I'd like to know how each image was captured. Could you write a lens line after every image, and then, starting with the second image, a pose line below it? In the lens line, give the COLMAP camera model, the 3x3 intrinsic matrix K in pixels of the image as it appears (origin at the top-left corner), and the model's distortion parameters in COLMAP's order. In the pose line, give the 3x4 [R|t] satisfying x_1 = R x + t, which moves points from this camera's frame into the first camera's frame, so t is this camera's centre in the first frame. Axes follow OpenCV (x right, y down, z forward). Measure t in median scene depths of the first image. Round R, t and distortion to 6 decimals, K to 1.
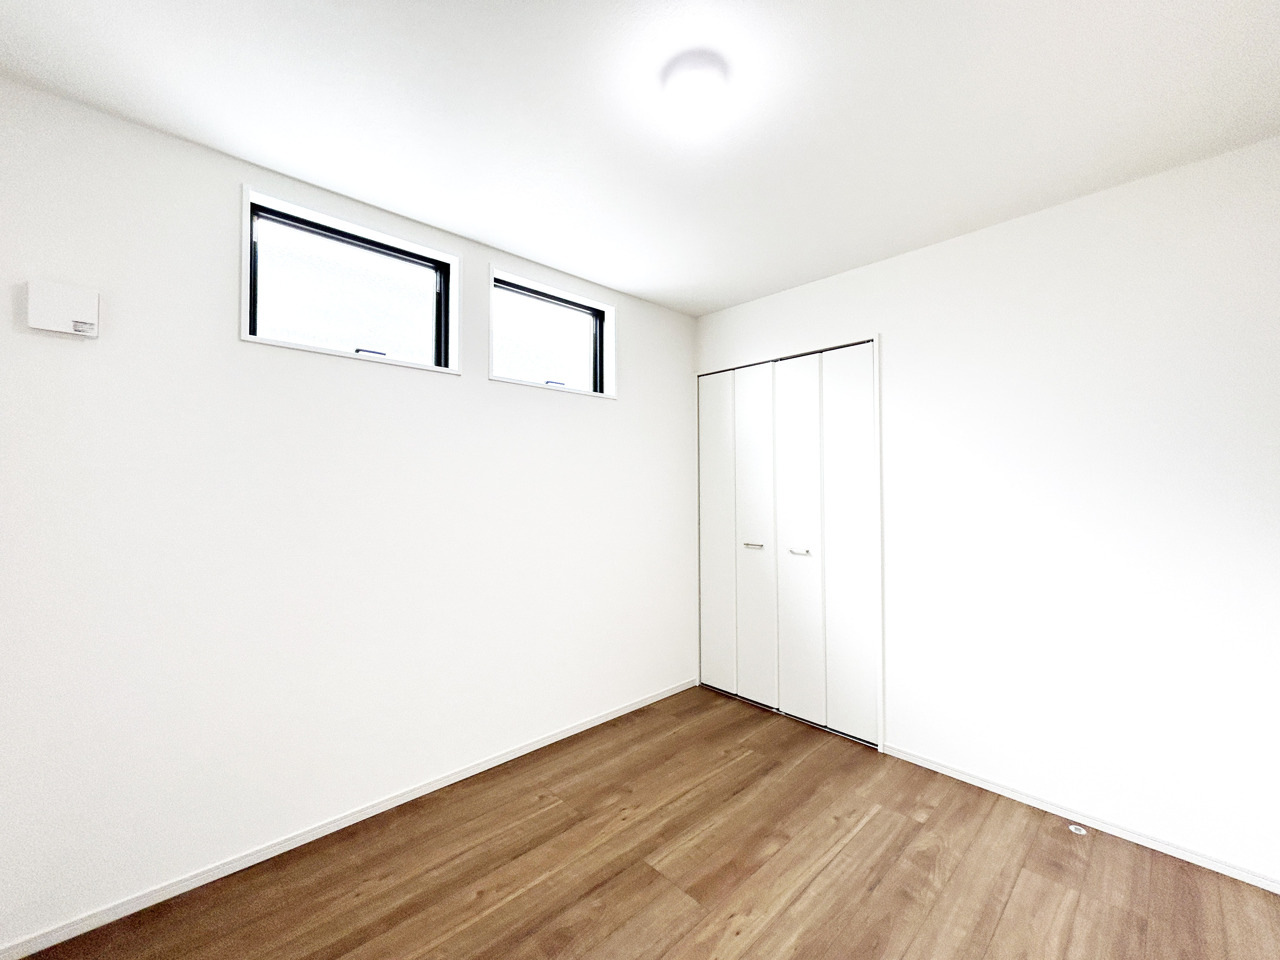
lens RADIAL K [[514.6, 0, 641.3], [0, 514.6, 479.2], [0, 0, 1]] dist [-0.000937, 0.000134]
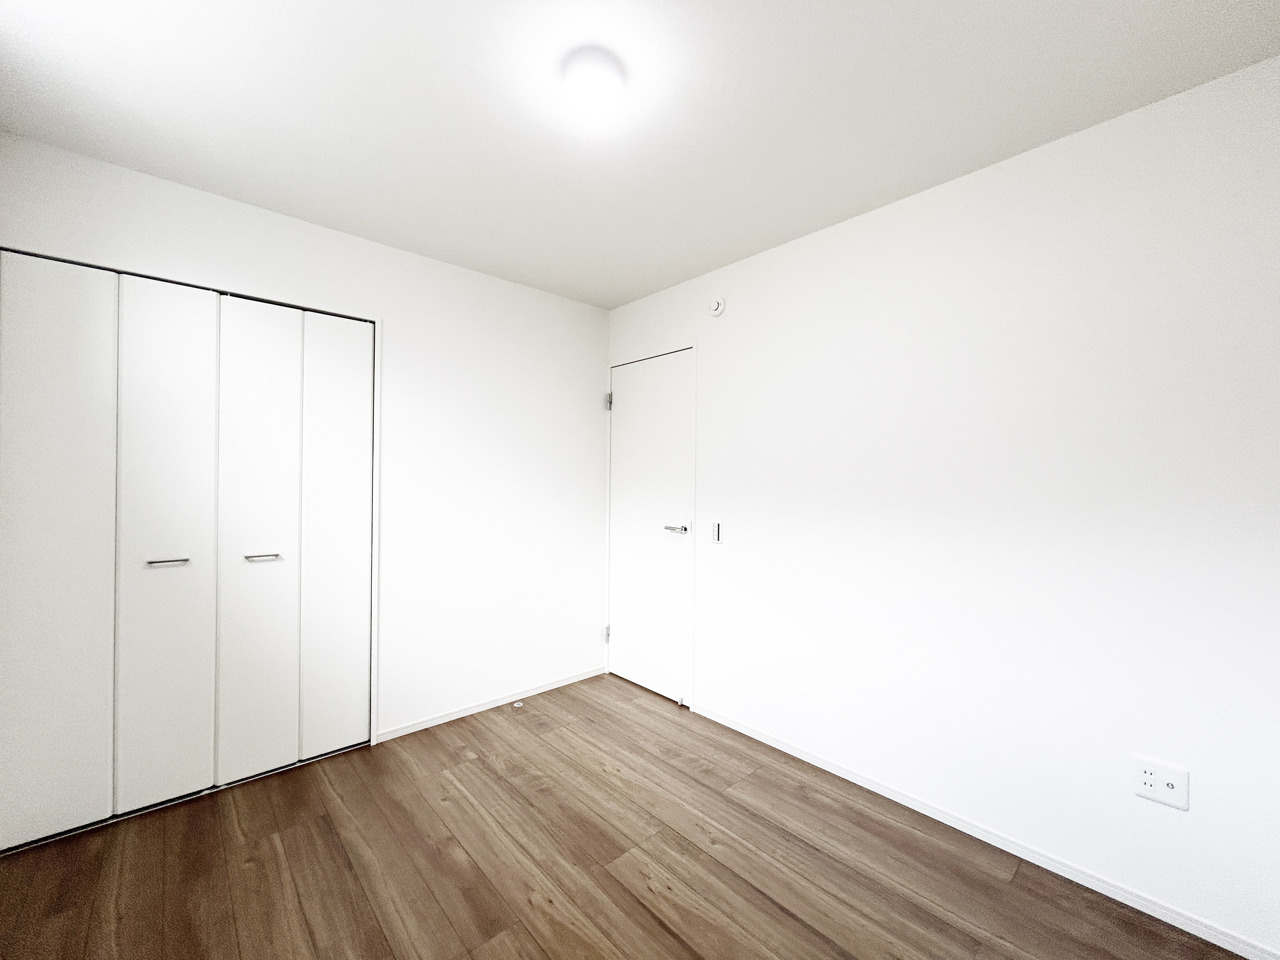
lens RADIAL K [[514.6, 0, 641.3], [0, 514.6, 479.2], [0, 0, 1]] dist [-0.000937, 0.000134]
pose [[0.021992, 0.008043, 0.999726, -0.643976], [-0.027216, 0.999602, -0.007443, 0.023327], [-0.999388, -0.027045, 0.022202, 0.615211]]
